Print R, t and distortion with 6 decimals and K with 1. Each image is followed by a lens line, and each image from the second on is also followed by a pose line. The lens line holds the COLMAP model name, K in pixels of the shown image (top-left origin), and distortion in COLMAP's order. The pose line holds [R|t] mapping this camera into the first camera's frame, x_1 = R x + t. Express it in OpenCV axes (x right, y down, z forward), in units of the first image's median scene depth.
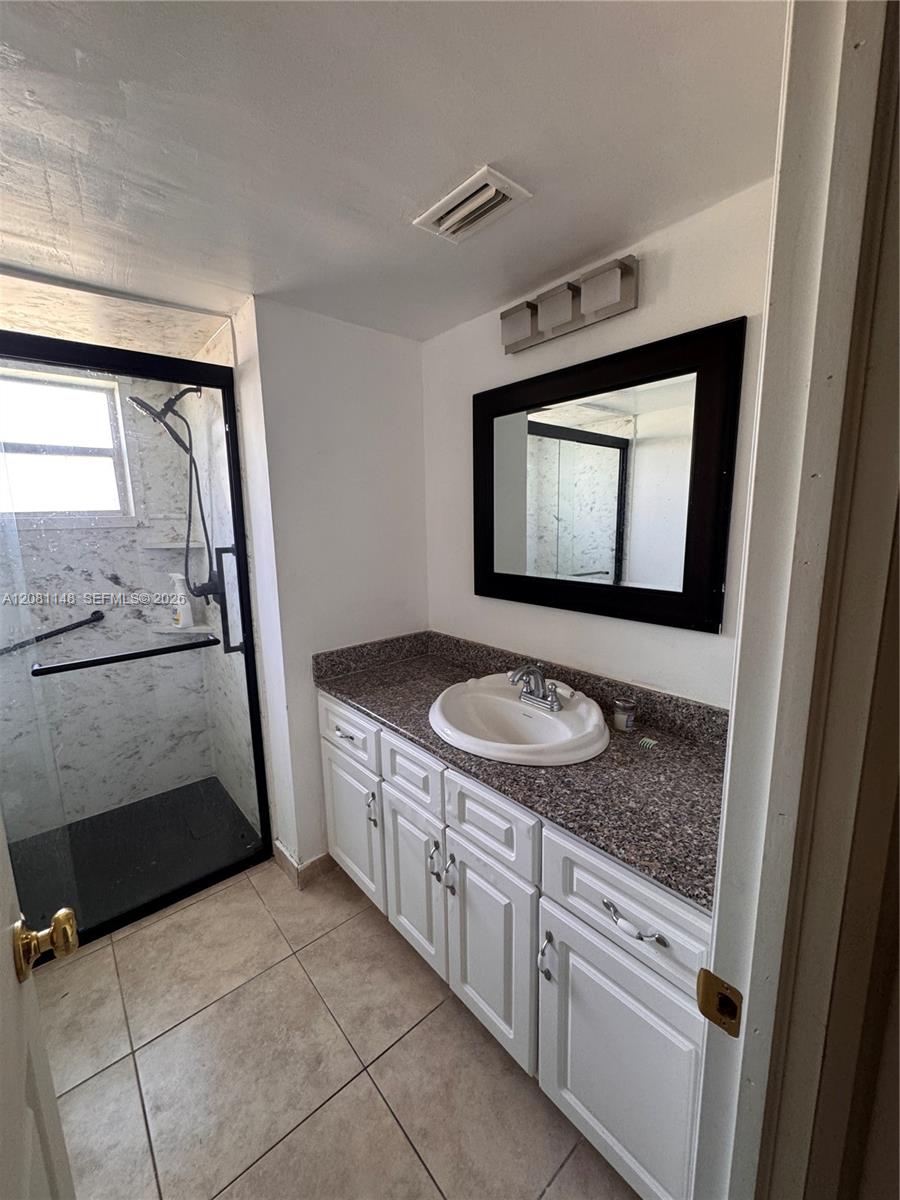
lens RADIAL K [[480.7, 0, 450.0], [0, 480.7, 600.1], [0, 0, 1]] dist [-0.001618, -0.000255]
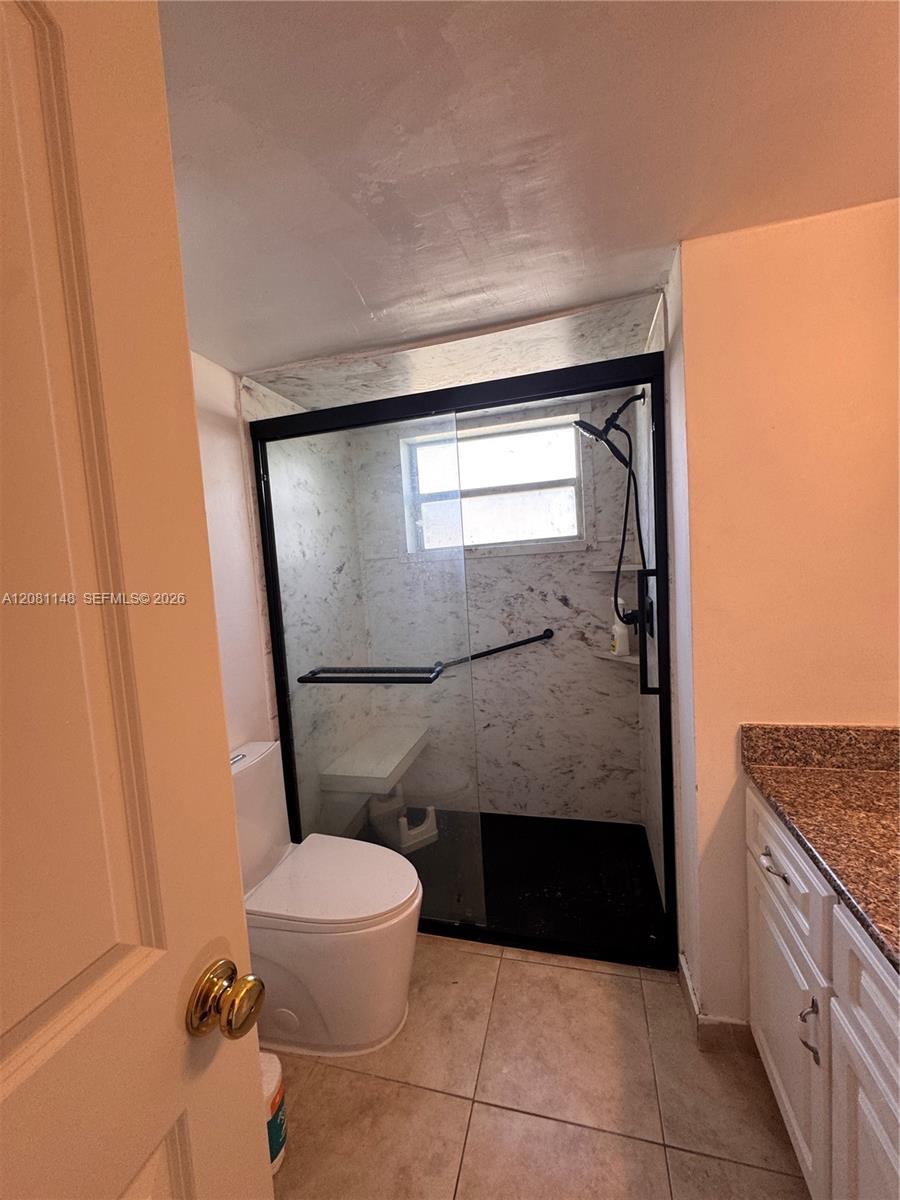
lens RADIAL K [[480.7, 0, 451.4], [0, 480.7, 598.4], [0, 0, 1]] dist [-0.001618, -0.000255]
pose [[0.566518, 0.044001, -0.822874, 0.028428], [-0.088640, 0.996033, -0.007765, -0.018611], [0.819268, 0.077339, 0.568171, 0.205067]]
